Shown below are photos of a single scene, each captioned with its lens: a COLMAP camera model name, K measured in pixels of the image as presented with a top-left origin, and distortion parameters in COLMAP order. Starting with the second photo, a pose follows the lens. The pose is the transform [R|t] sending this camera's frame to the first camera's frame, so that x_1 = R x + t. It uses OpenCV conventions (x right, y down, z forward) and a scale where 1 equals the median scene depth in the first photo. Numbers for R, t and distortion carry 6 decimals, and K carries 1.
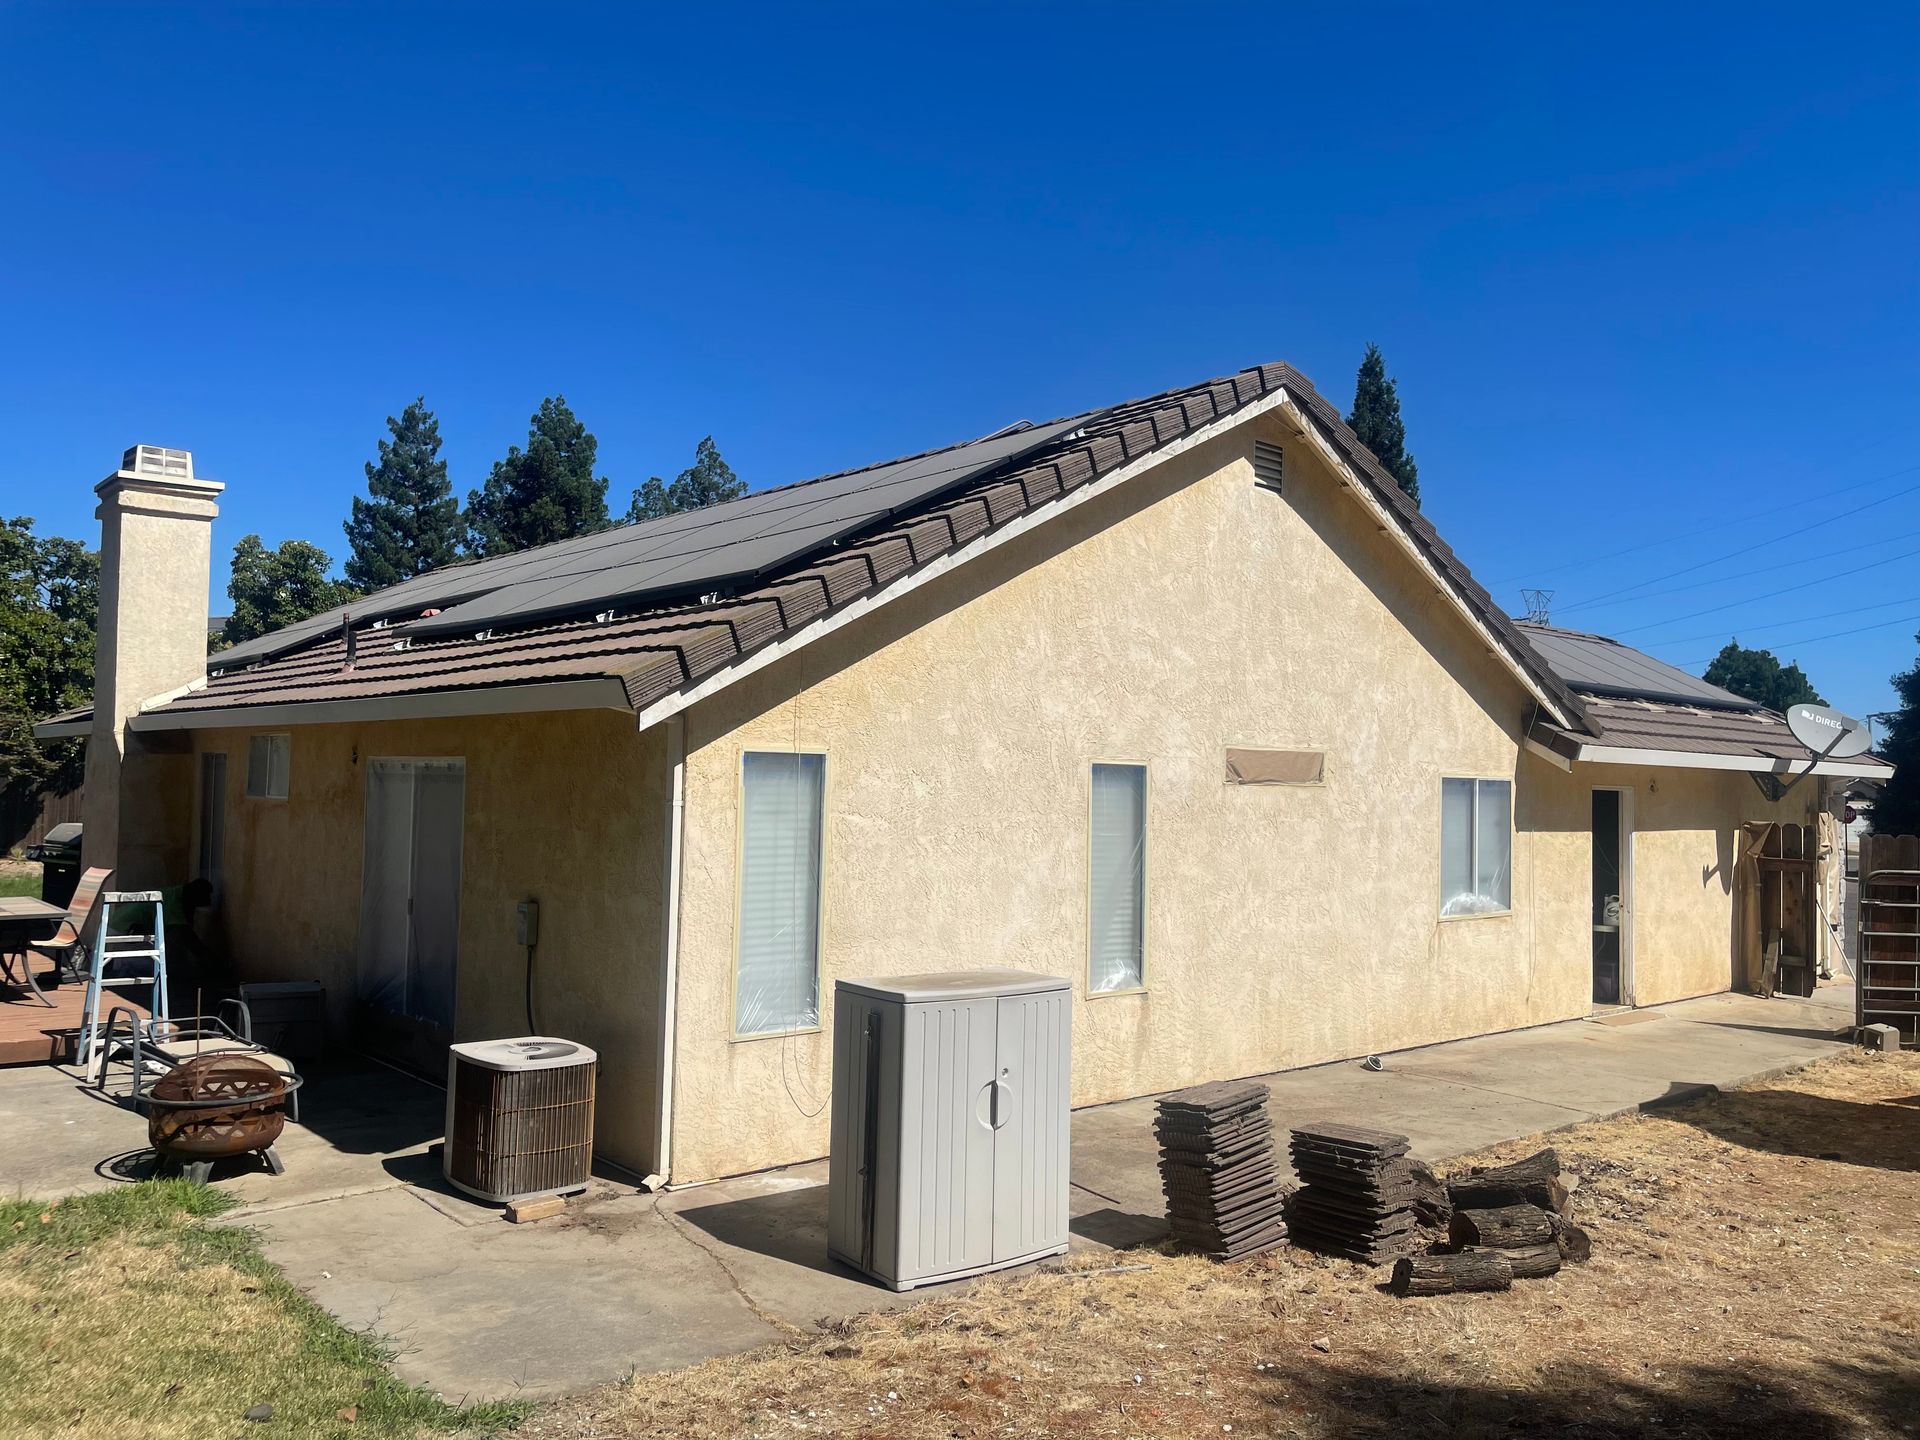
lens RADIAL K [[1482.9, 0, 960.0], [0, 1482.9, 720.0], [0, 0, 1]] dist [0.067251, -0.105558]
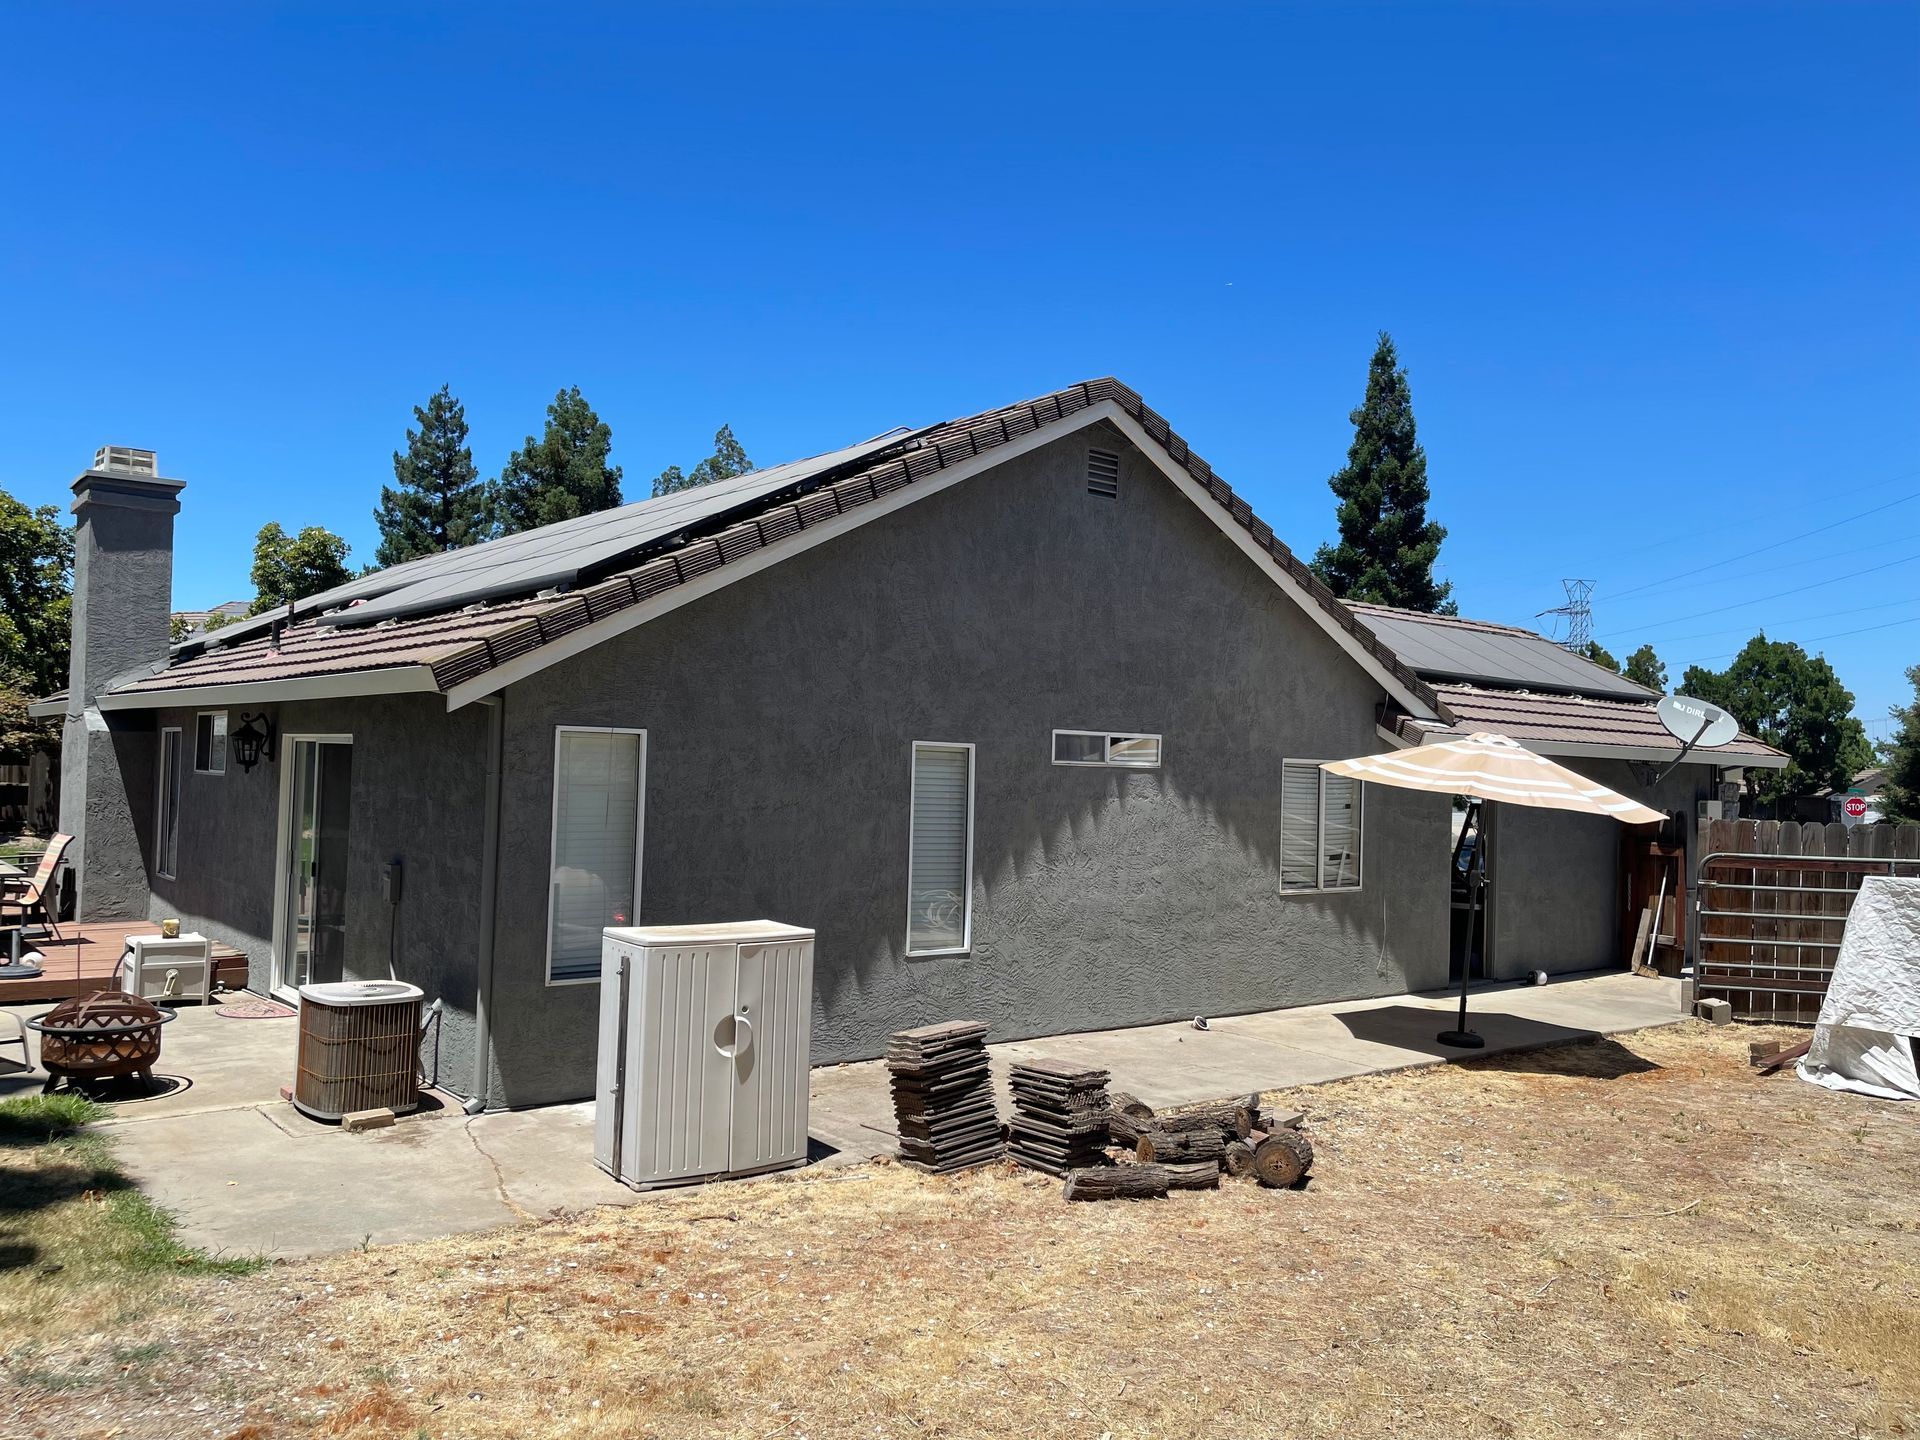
lens RADIAL K [[1493.1, 0, 960.0], [0, 1493.1, 720.0], [0, 0, 1]] dist [0.035906, -0.045157]
pose [[0.999558, 0.006435, -0.029015, 0.113319], [-0.006200, 0.999947, 0.008210, 0.001328], [0.029066, -0.008026, 0.999545, -0.075061]]
